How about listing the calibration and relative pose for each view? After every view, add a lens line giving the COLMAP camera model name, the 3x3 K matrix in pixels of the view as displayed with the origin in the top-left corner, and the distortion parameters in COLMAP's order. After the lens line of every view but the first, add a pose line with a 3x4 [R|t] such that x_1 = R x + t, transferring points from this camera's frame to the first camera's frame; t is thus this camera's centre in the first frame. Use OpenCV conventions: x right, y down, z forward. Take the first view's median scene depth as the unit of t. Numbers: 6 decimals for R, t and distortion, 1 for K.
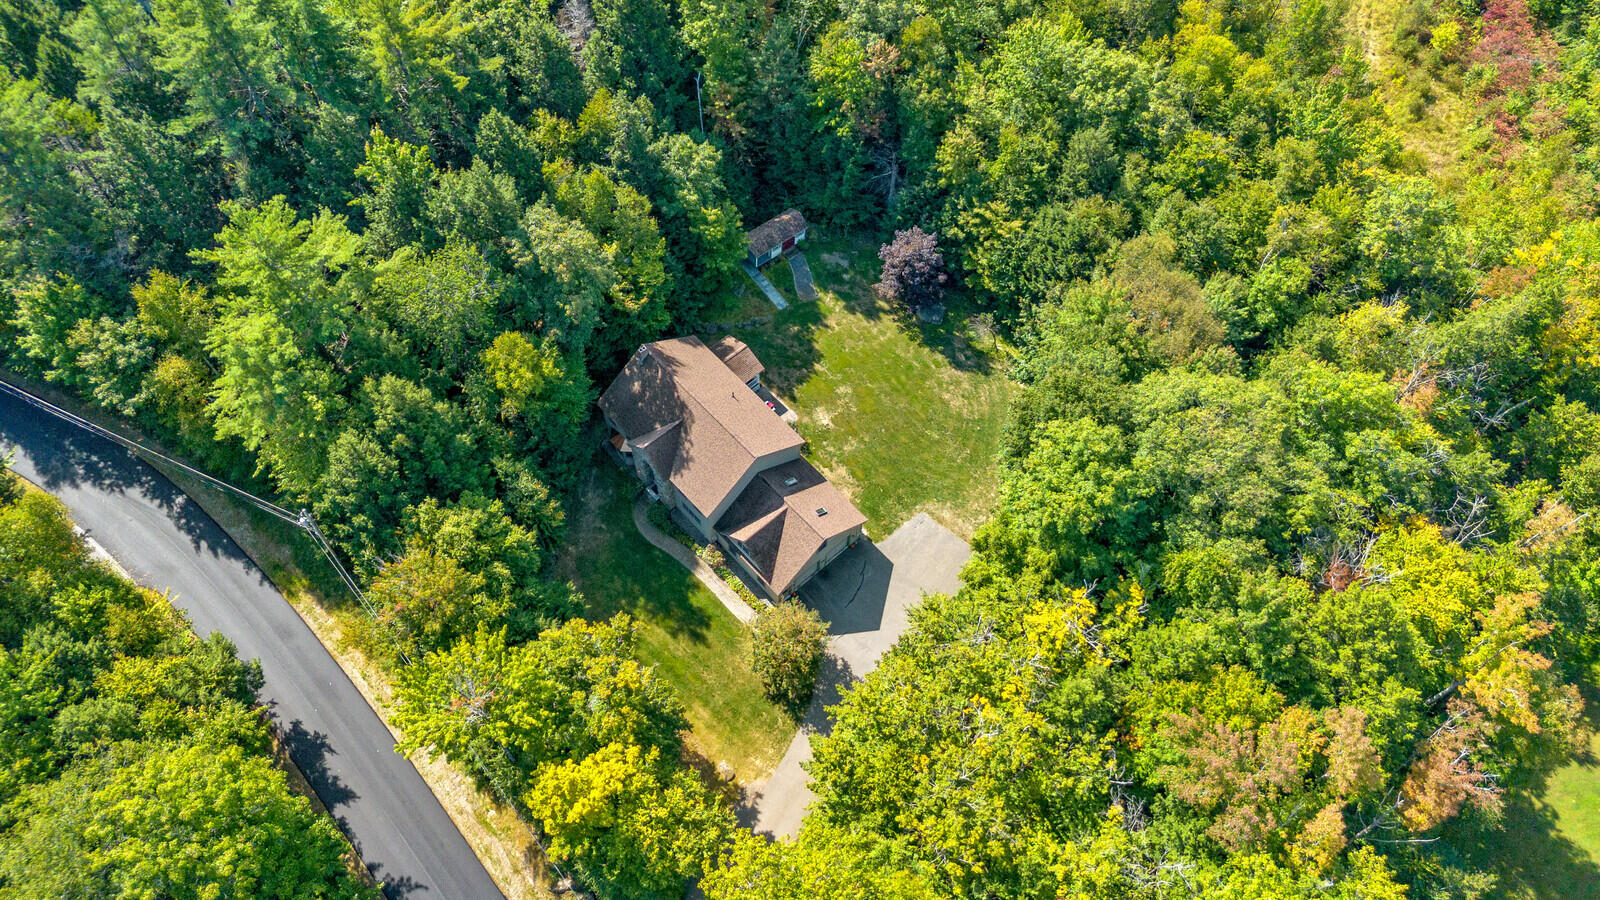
lens RADIAL K [[1136.1, 0, 803.6], [0, 1136.1, 446.5], [0, 0, 1]] dist [0.076697, -0.074338]
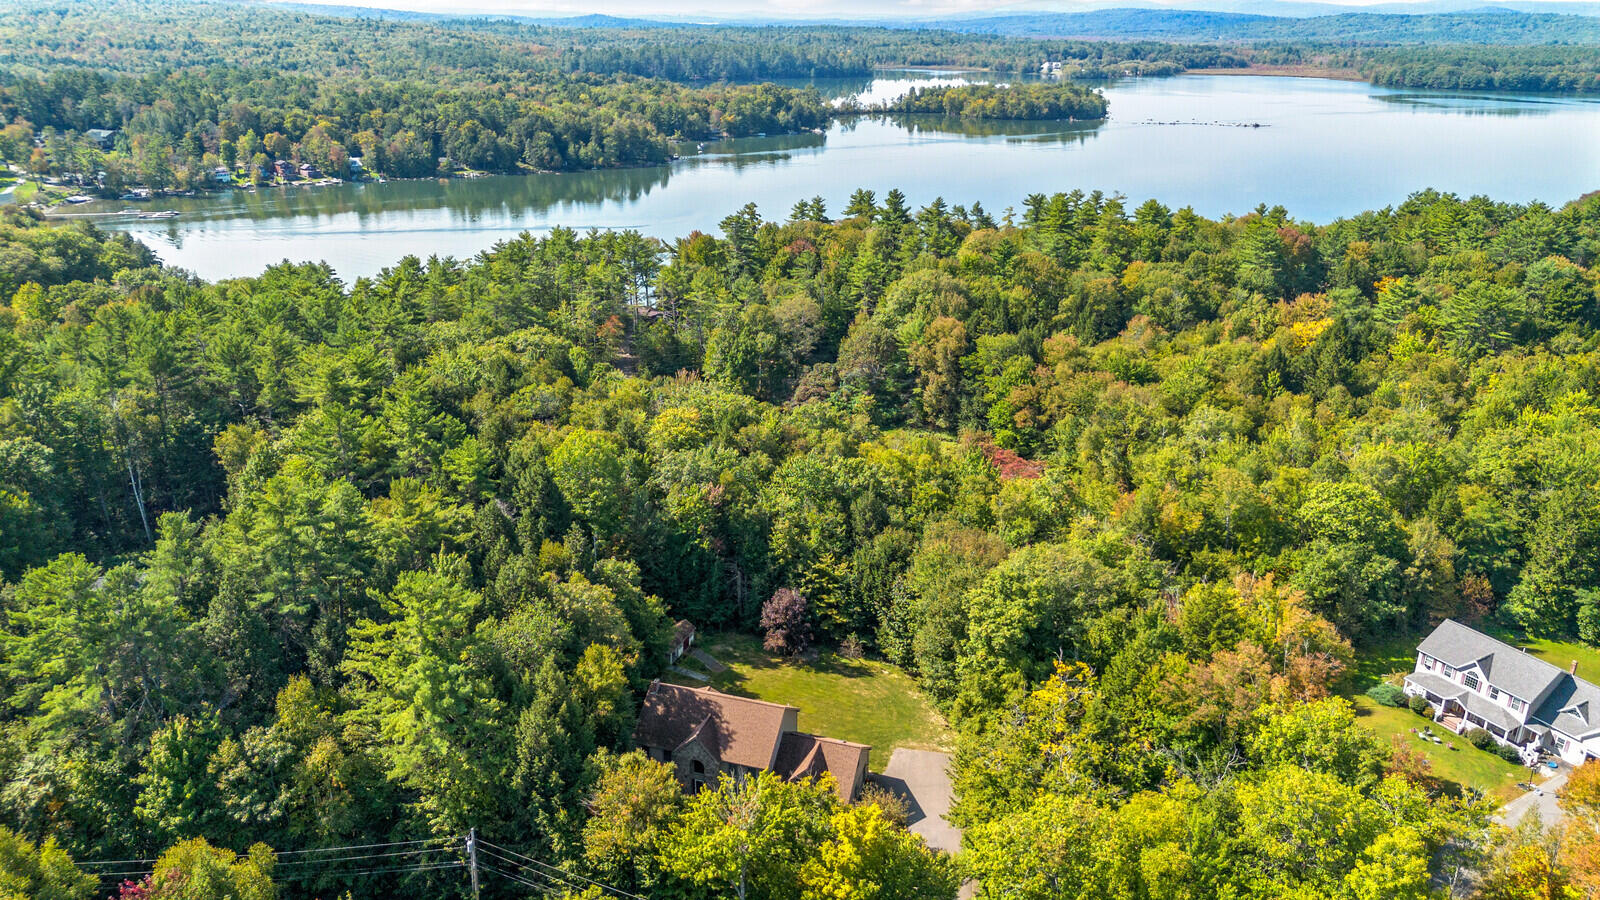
lens RADIAL K [[1129.4, 0, 800.0], [0, 1129.4, 450.0], [0, 0, 1]] dist [0.074393, -0.061975]
pose [[0.863335, -0.190017, 0.467489, -0.525711], [0.439344, 0.738767, -0.511078, 0.421020], [-0.248251, 0.646620, 0.721286, -0.091995]]
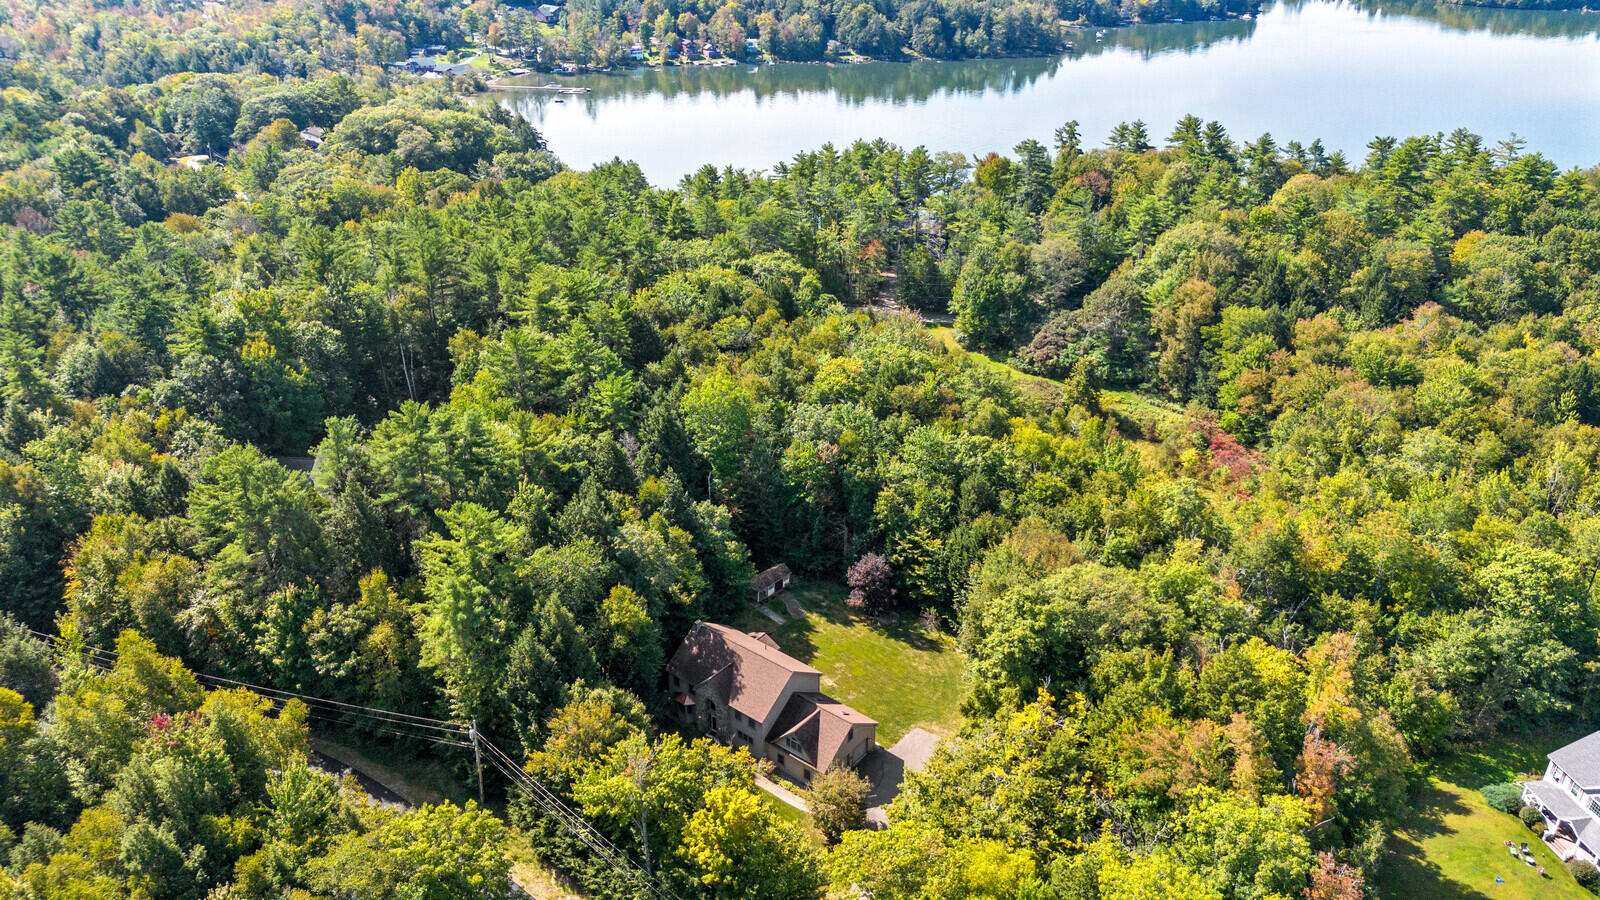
lens RADIAL K [[1136.1, 0, 803.6], [0, 1136.1, 446.5], [0, 0, 1]] dist [0.076697, -0.074338]
pose [[0.987189, -0.086366, 0.134161, -0.178518], [0.145225, 0.834648, -0.531293, 0.483276], [-0.066092, 0.543970, 0.836498, -0.282528]]
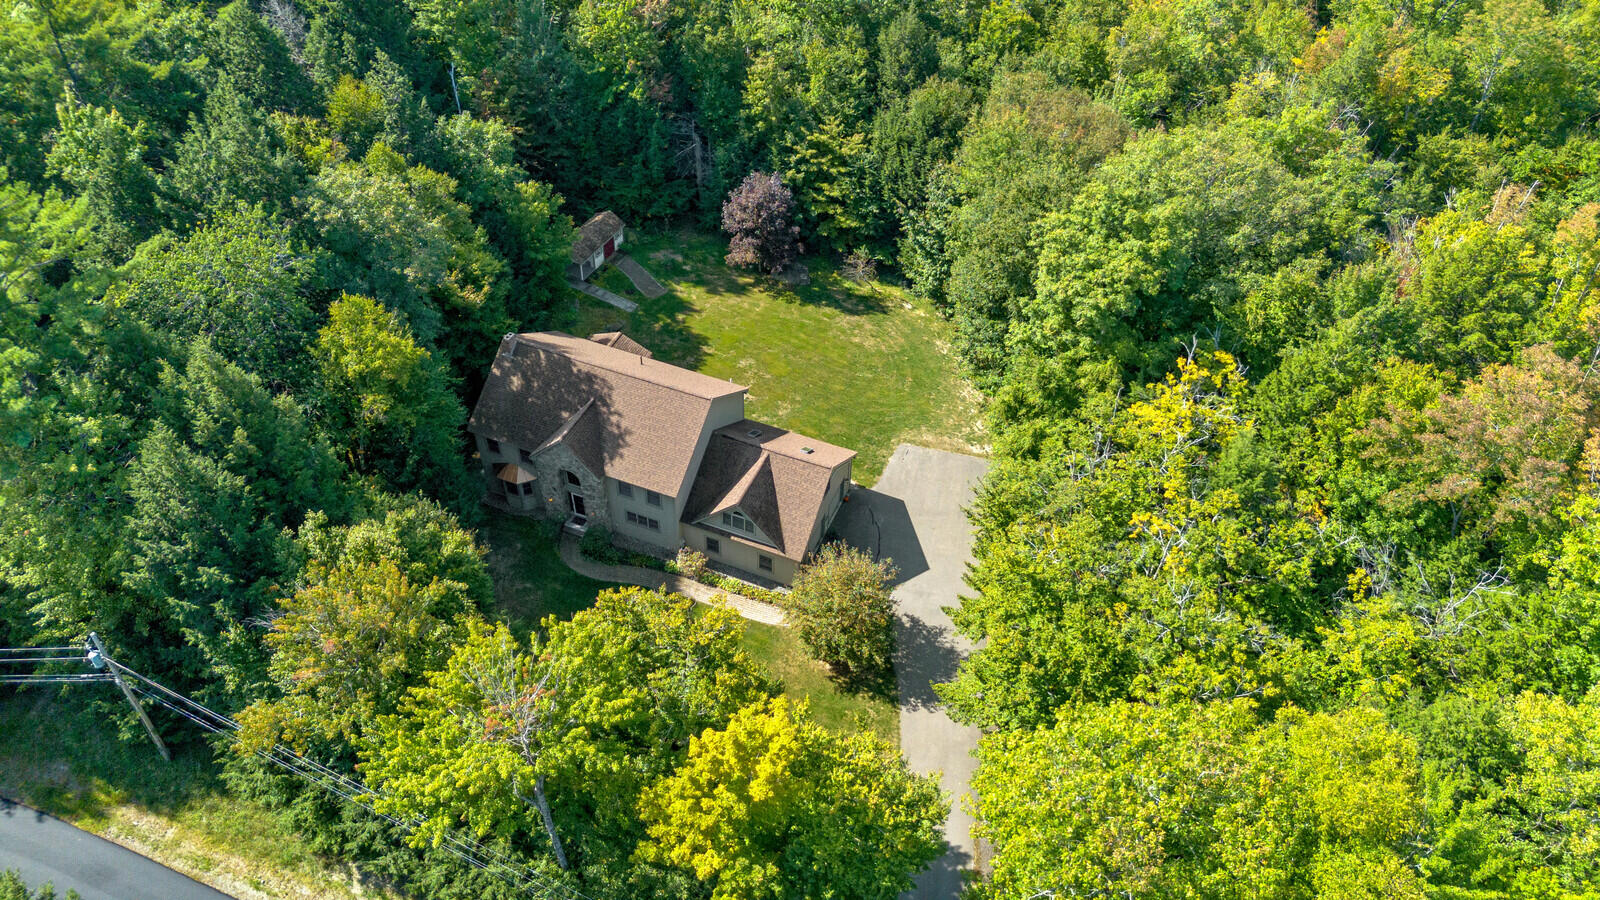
lens RADIAL K [[1136.1, 0, 803.6], [0, 1136.1, 446.5], [0, 0, 1]] dist [0.076697, -0.074338]
pose [[0.902752, -0.303766, 0.304574, -0.214381], [0.370191, 0.909230, -0.190418, 0.194609], [-0.219085, 0.284651, 0.933261, 0.262538]]
